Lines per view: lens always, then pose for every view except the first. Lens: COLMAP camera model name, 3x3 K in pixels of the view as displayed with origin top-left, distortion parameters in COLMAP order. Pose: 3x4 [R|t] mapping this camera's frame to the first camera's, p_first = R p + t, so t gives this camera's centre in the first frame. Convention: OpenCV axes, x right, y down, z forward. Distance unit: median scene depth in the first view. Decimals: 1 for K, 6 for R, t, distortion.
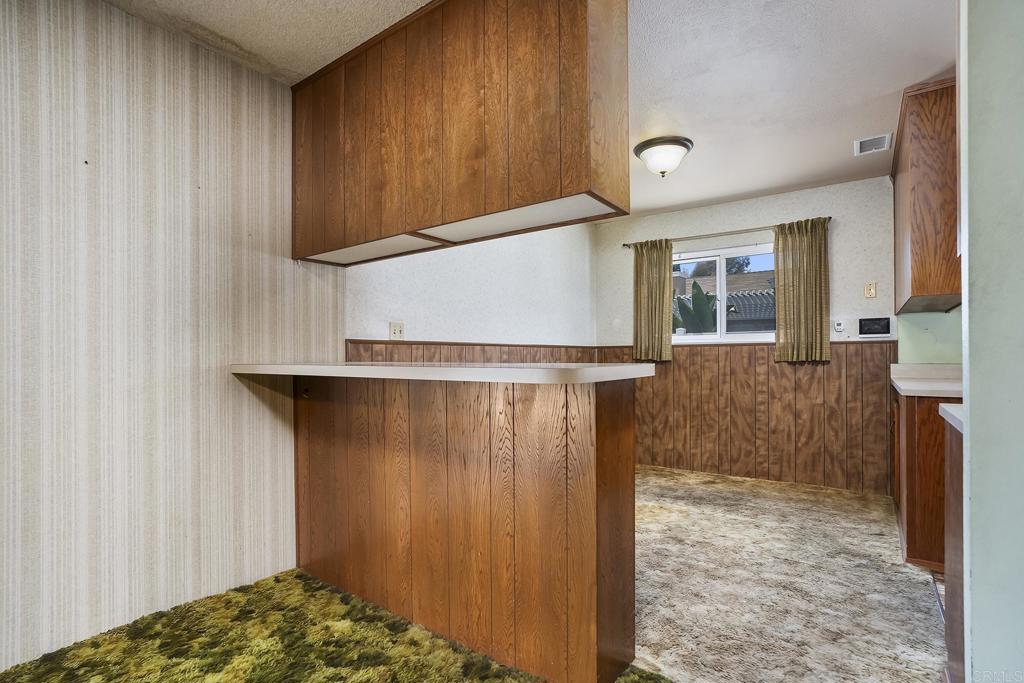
lens RADIAL K [[494.2, 0, 513.2], [0, 494.2, 355.6], [0, 0, 1]] dist [-0.020956, 0.001089]
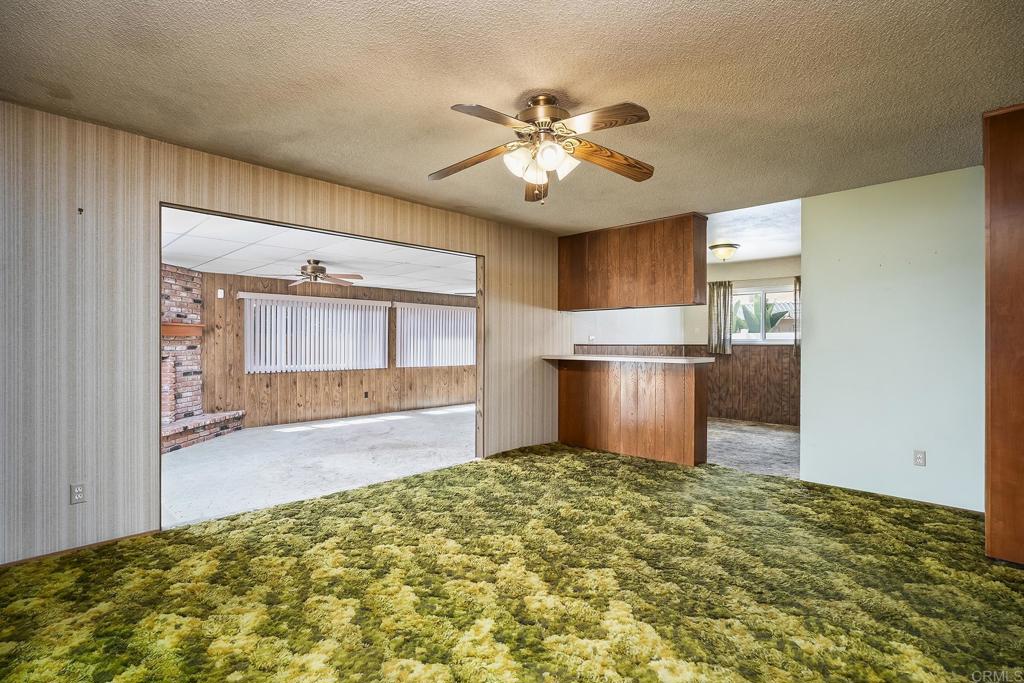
lens RADIAL K [[488.4, 0, 512.0], [0, 488.4, 341.5], [0, 0, 1]] dist [-0.022683, 0.001299]
pose [[0.989898, 0.009759, -0.141444, -0.205730], [-0.010132, 0.999947, -0.001916, -0.025078], [0.141418, 0.003330, 0.989944, -0.835701]]
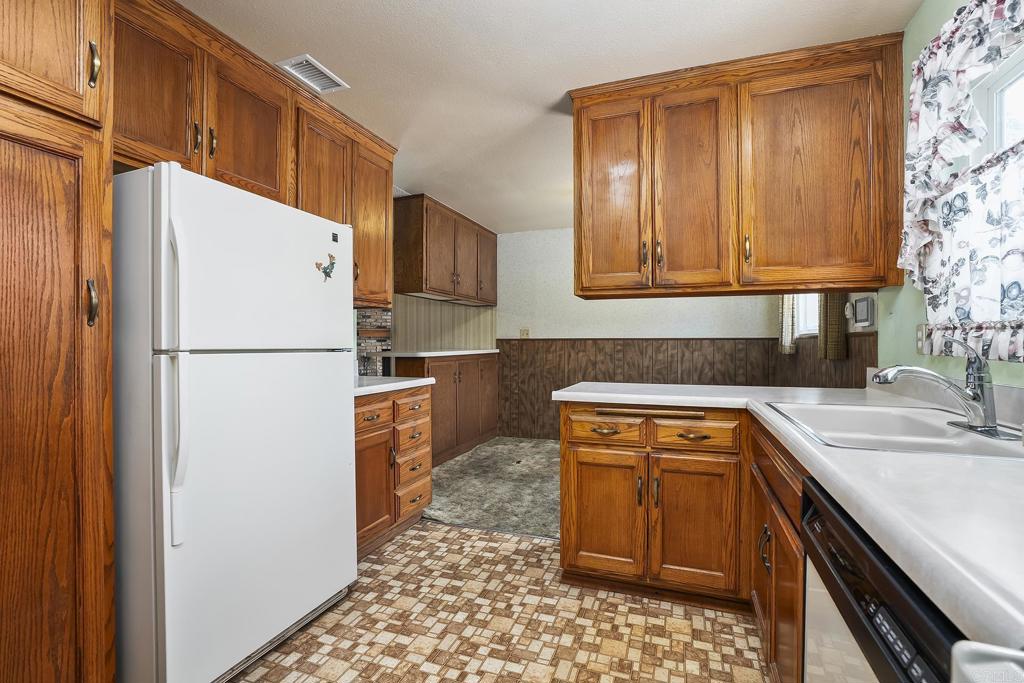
lens RADIAL K [[467.7, 0, 512.0], [0, 467.7, 341.5], [0, 0, 1]] dist [-0.000734, -0.000050]
pose [[0.265085, 0.003298, -0.964219, 1.141110], [0.001009, 0.999993, 0.003698, -0.019277], [0.964224, -0.001953, 0.265080, 0.343401]]
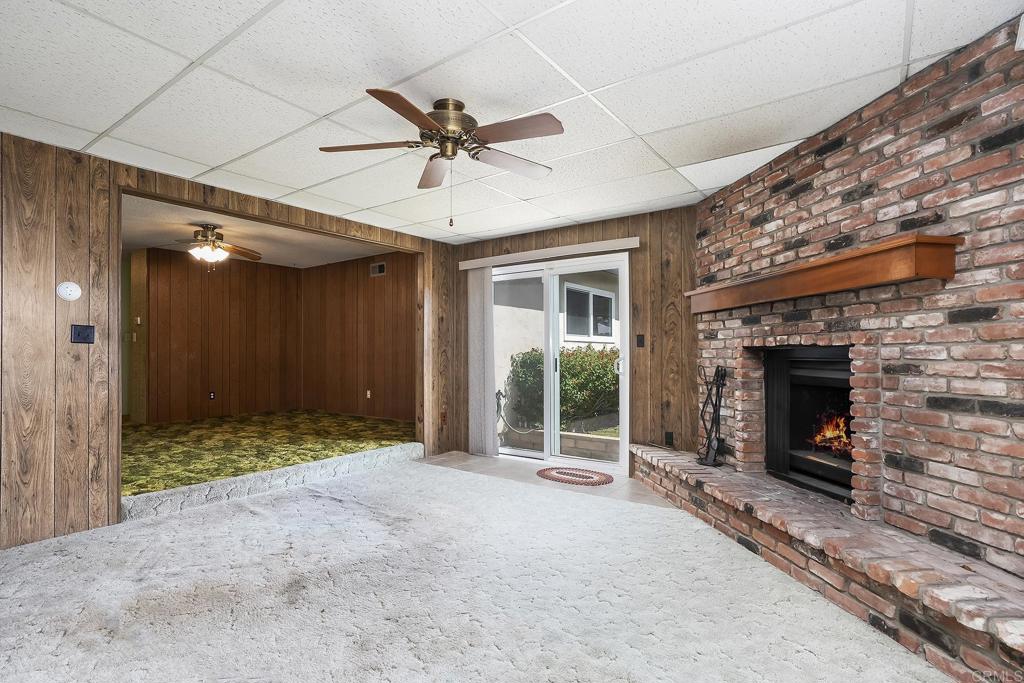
lens RADIAL K [[508.4, 0, 505.8], [0, 508.4, 349.7], [0, 0, 1]] dist [0.000847, 0.006252]
pose [[-0.999922, 0.009988, 0.007561, -1.100154], [0.009913, 0.999902, -0.009892, 0.039382], [-0.007659, -0.009816, -0.999922, 1.205894]]
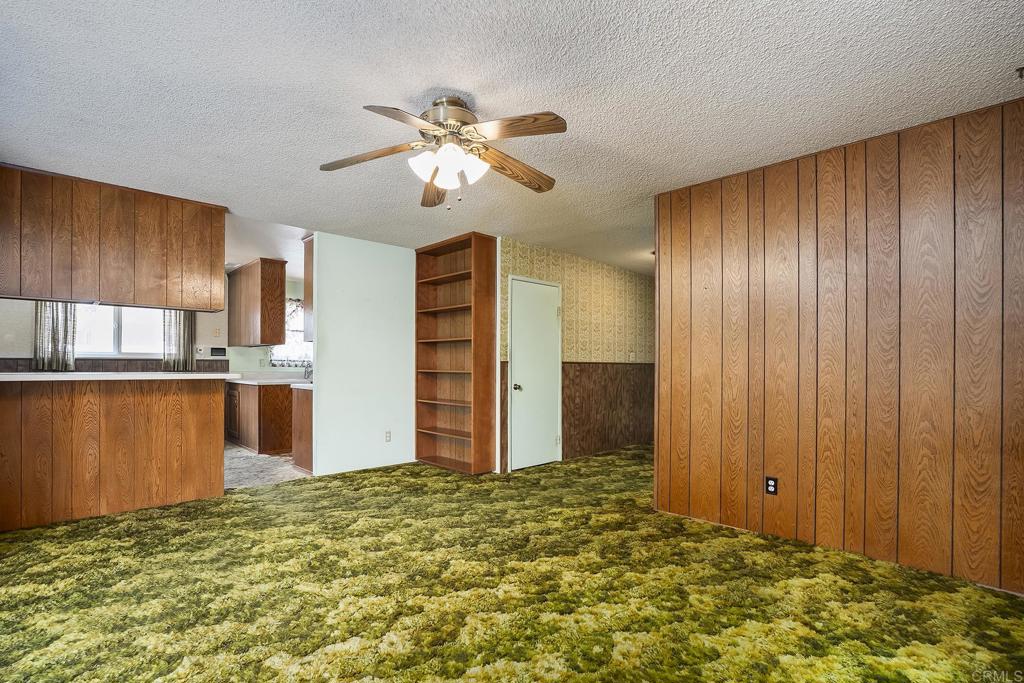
lens RADIAL K [[482.9, 0, 510.7], [0, 482.9, 365.3], [0, 0, 1]] dist [-0.038894, 0.011838]
pose [[0.165470, 0.007096, 0.986189, -0.826373], [-0.008521, 0.999947, -0.005765, -0.007384], [-0.986178, -0.007449, 0.165522, -0.387696]]
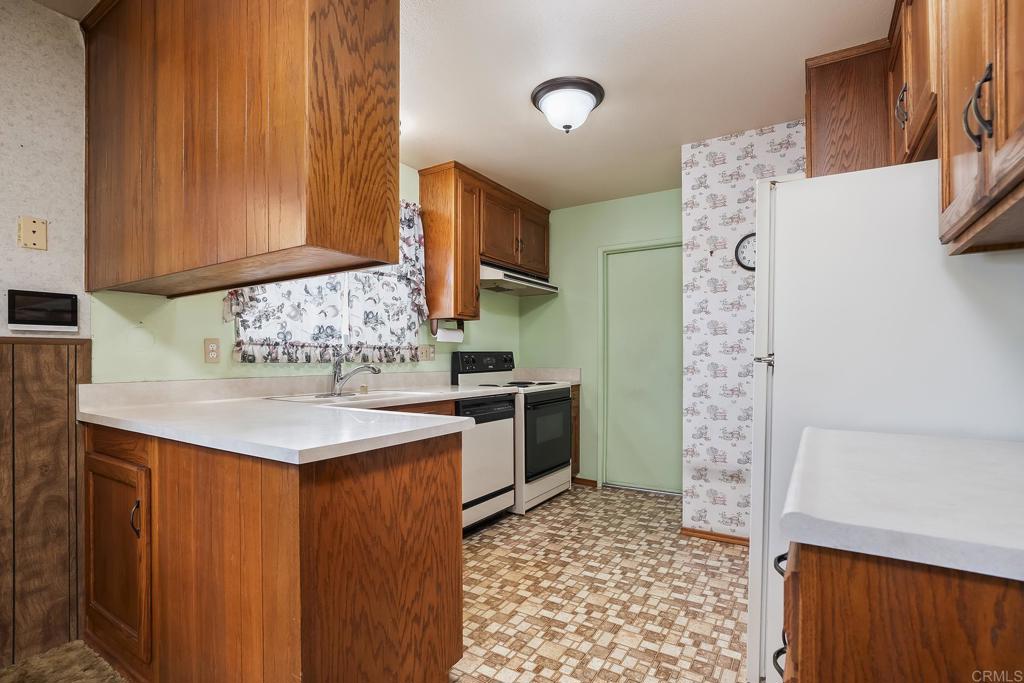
lens RADIAL K [[486.7, 0, 514.6], [0, 486.7, 355.0], [0, 0, 1]] dist [-0.044283, 0.015537]
pose [[-0.062773, 0.011157, 0.997965, 0.220828], [0.001158, 0.999938, -0.011106, -0.007646], [-0.998027, 0.000459, -0.062782, 0.521875]]
